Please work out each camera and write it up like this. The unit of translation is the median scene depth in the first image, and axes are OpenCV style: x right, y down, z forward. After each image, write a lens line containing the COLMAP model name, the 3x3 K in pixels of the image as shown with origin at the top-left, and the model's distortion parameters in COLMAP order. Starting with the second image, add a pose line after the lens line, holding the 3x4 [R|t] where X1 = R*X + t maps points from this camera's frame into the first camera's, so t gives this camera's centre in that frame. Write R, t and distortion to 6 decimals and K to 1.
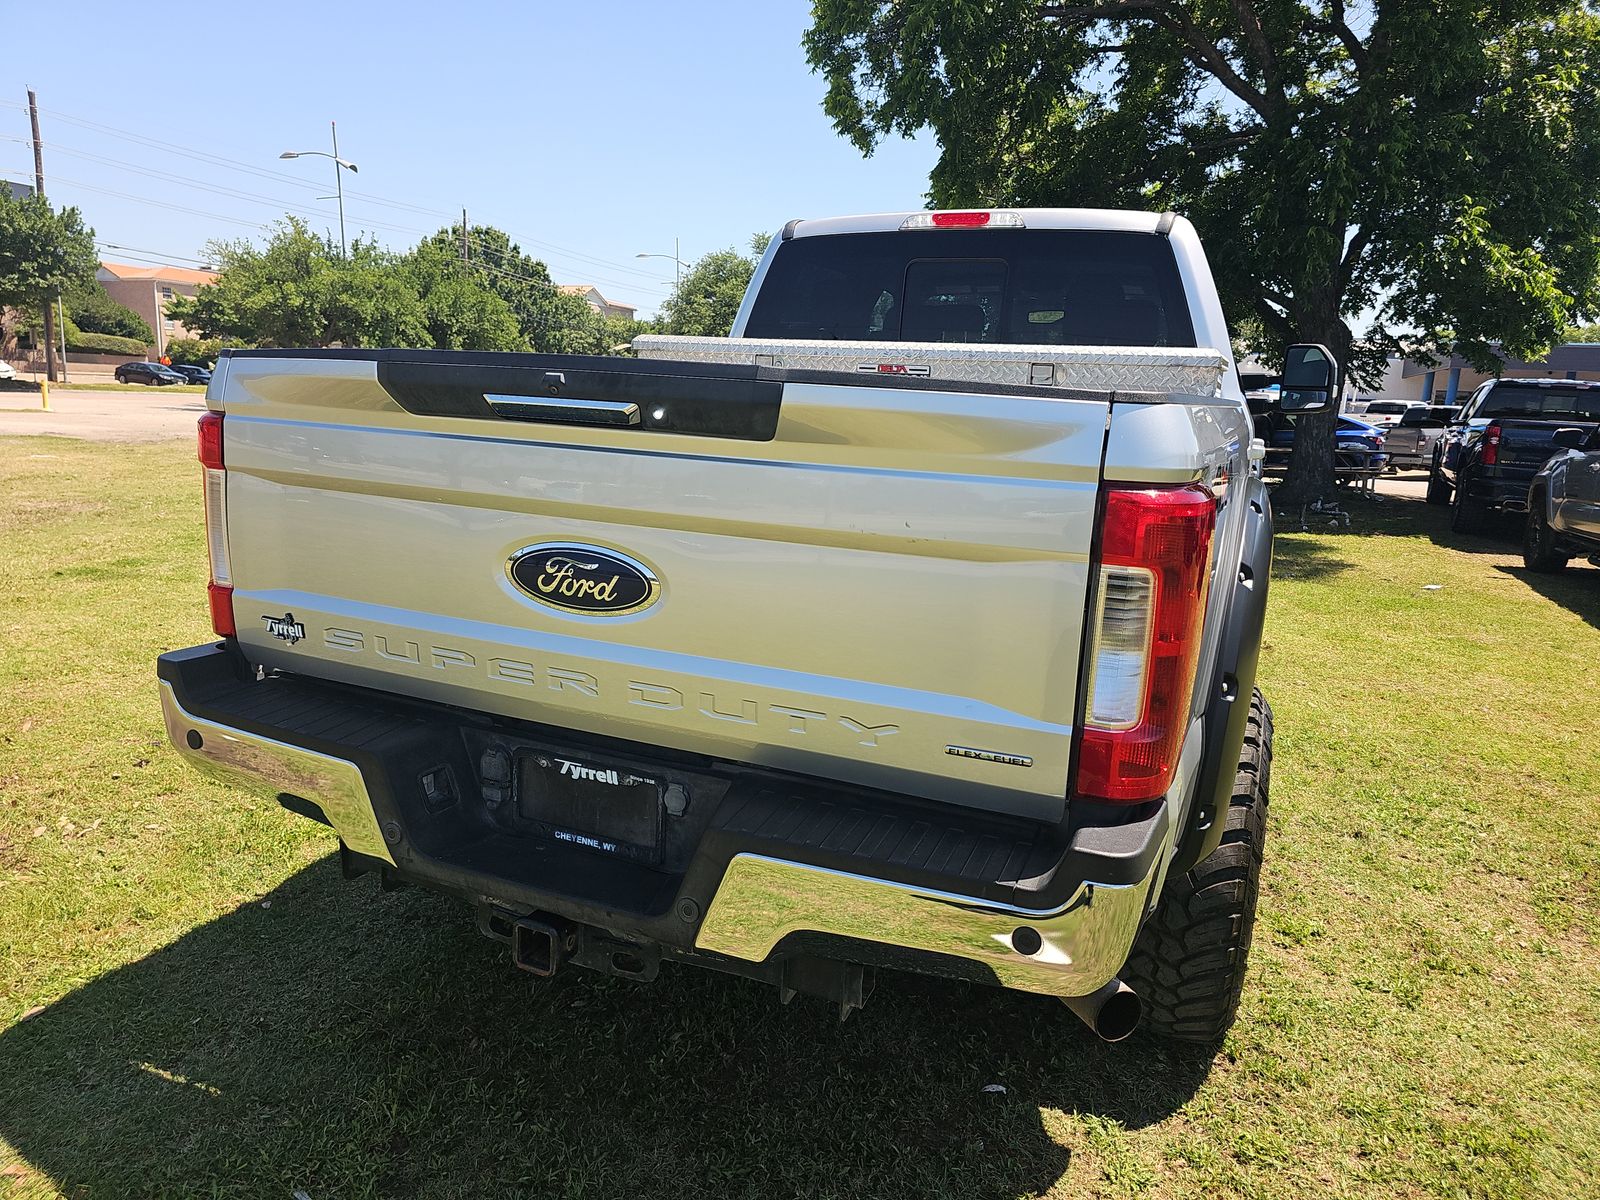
lens RADIAL K [[1047.1, 0, 808.8], [0, 1047.1, 593.7], [0, 0, 1]] dist [0.055092, -0.046350]
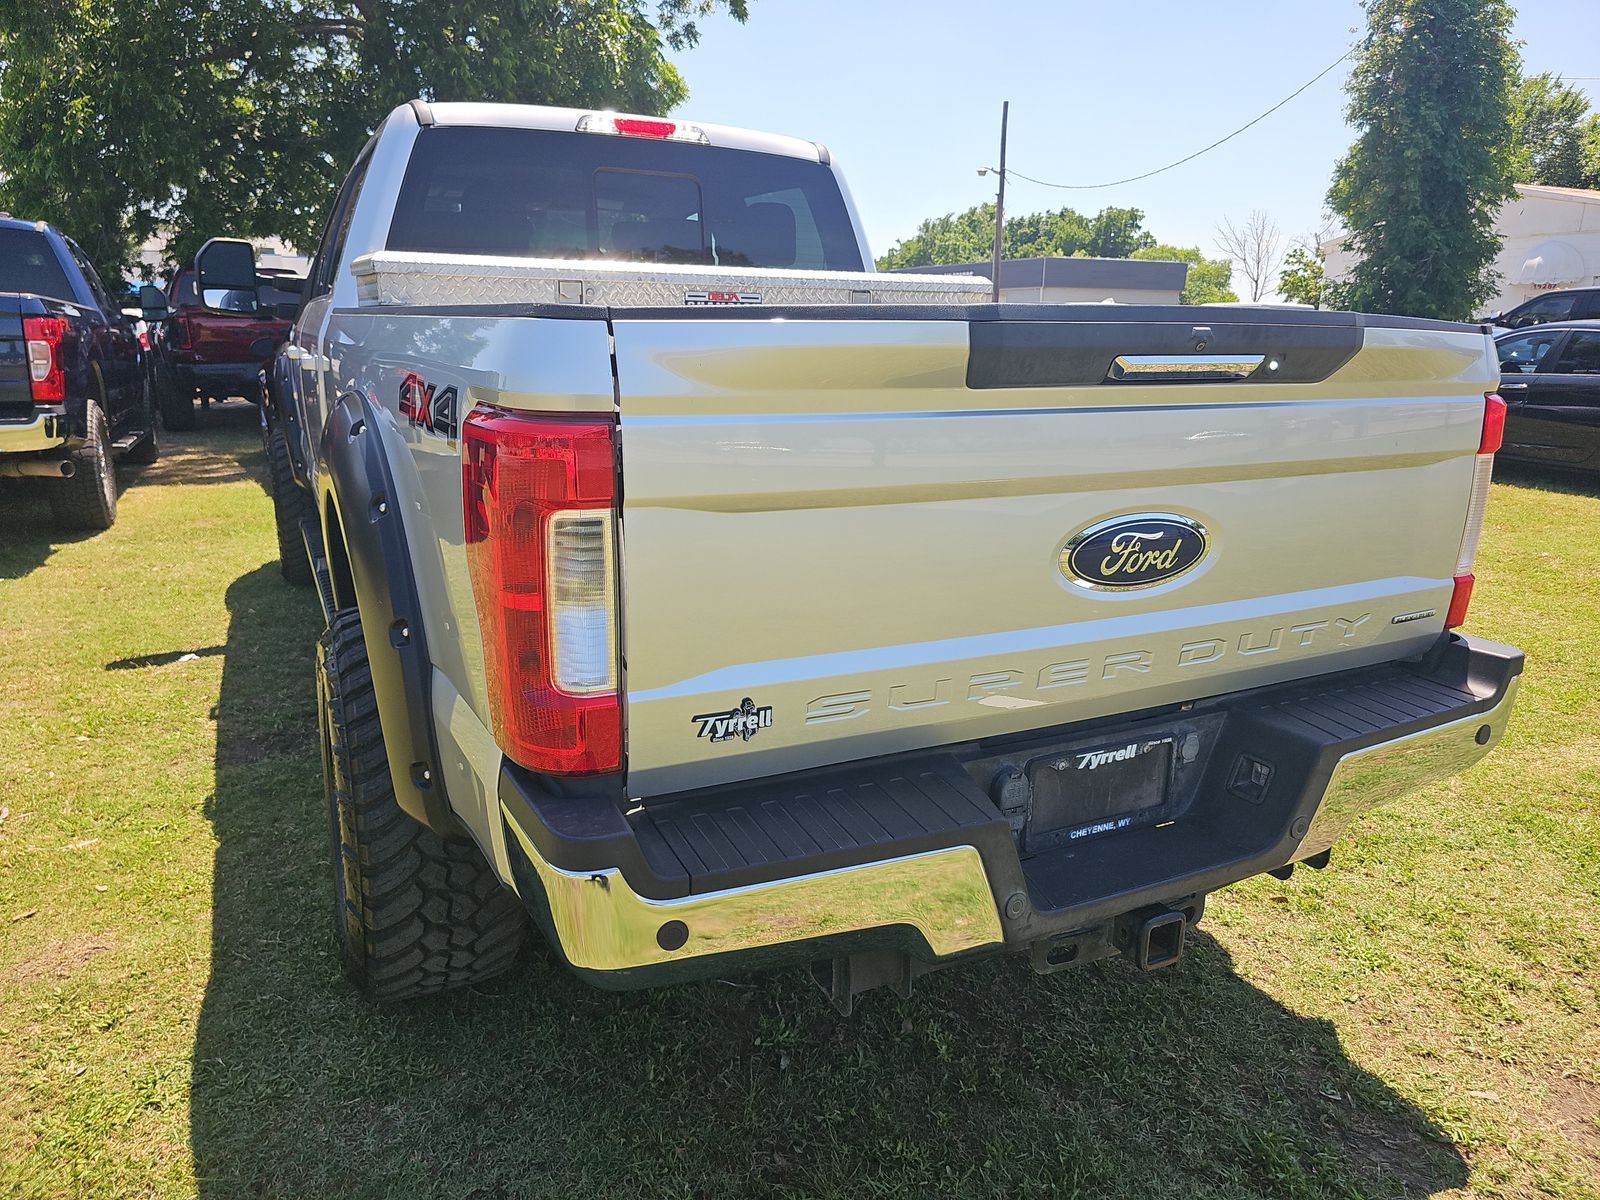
lens RADIAL K [[1047.2, 0, 792.5], [0, 1047.2, 596.1], [0, 0, 1]] dist [0.043912, -0.053655]
pose [[0.655436, -0.225372, 0.720840, -1.028040], [0.159768, 0.974214, 0.159318, -0.162028], [-0.738158, 0.010745, 0.674542, 0.567066]]
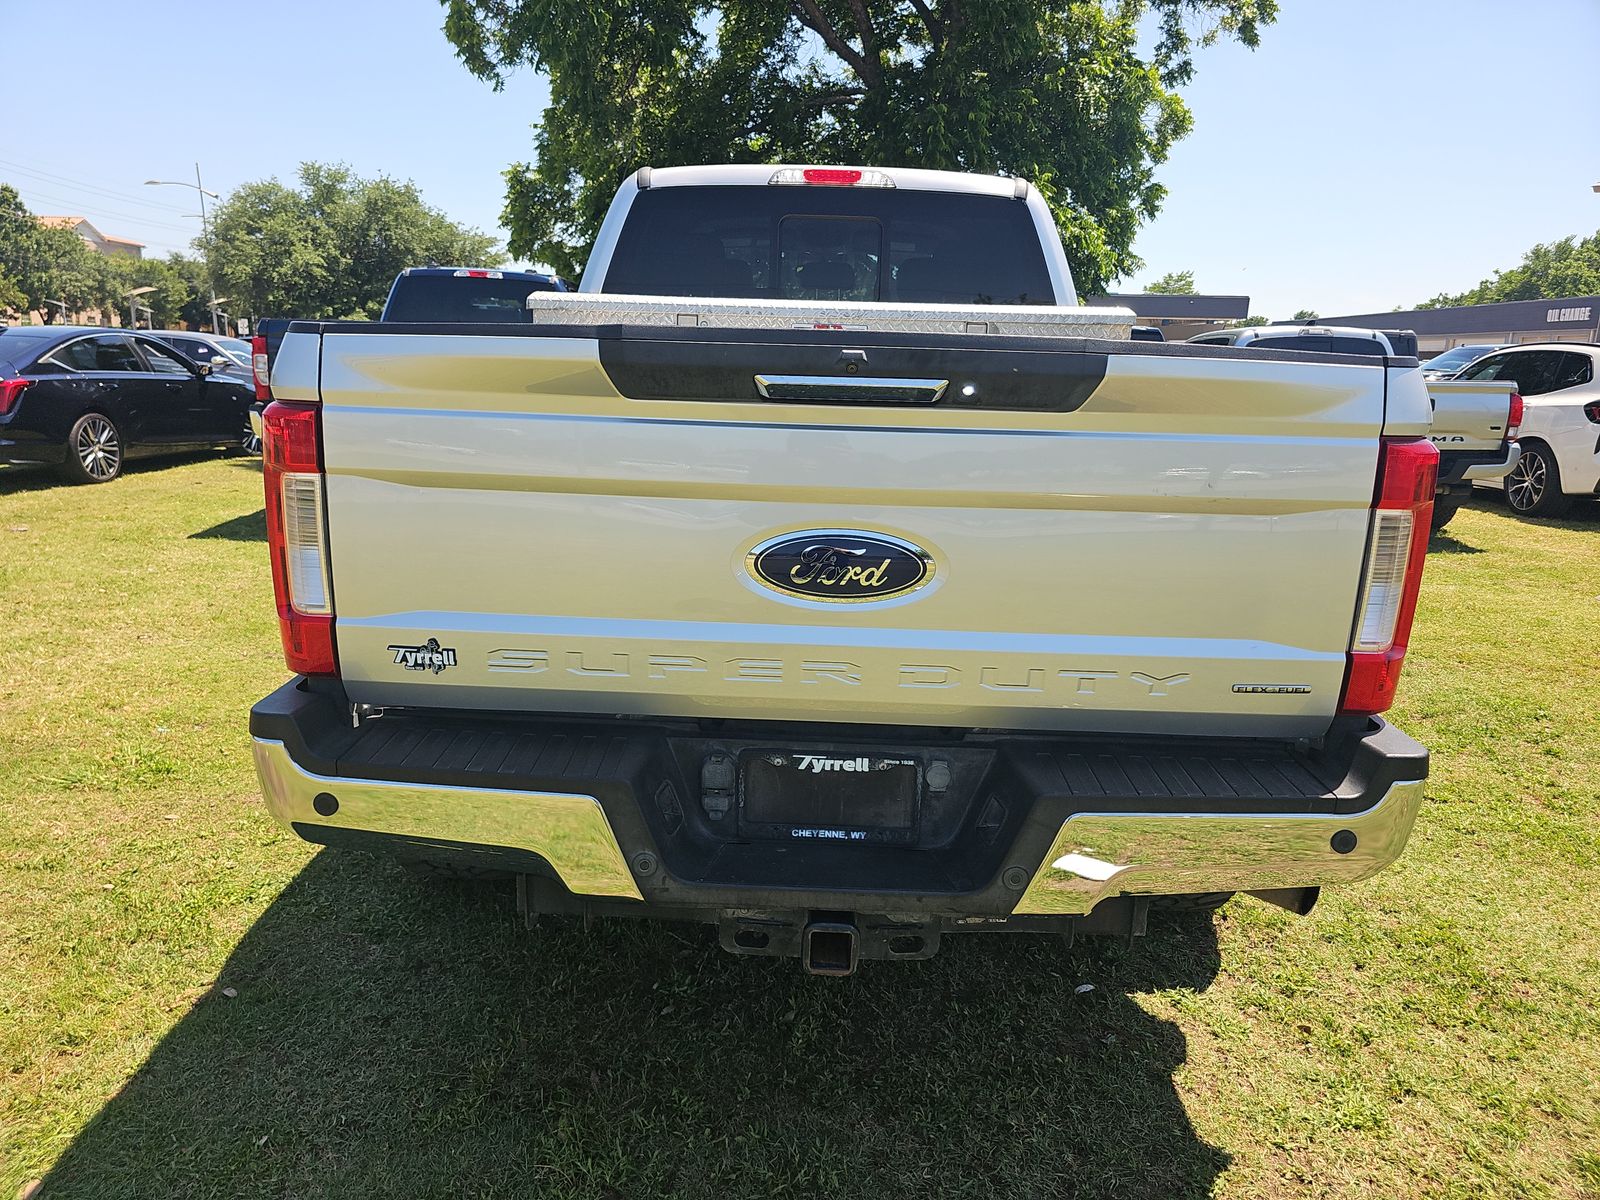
lens RADIAL K [[1037.1, 0, 800.0], [0, 1037.1, 600.0], [0, 0, 1]] dist [0.063378, -0.058487]
pose [[0.928010, -0.106094, 0.357130, -0.558721], [0.086070, 0.993716, 0.071551, -0.050962], [-0.362477, -0.035662, 0.931310, 0.122723]]
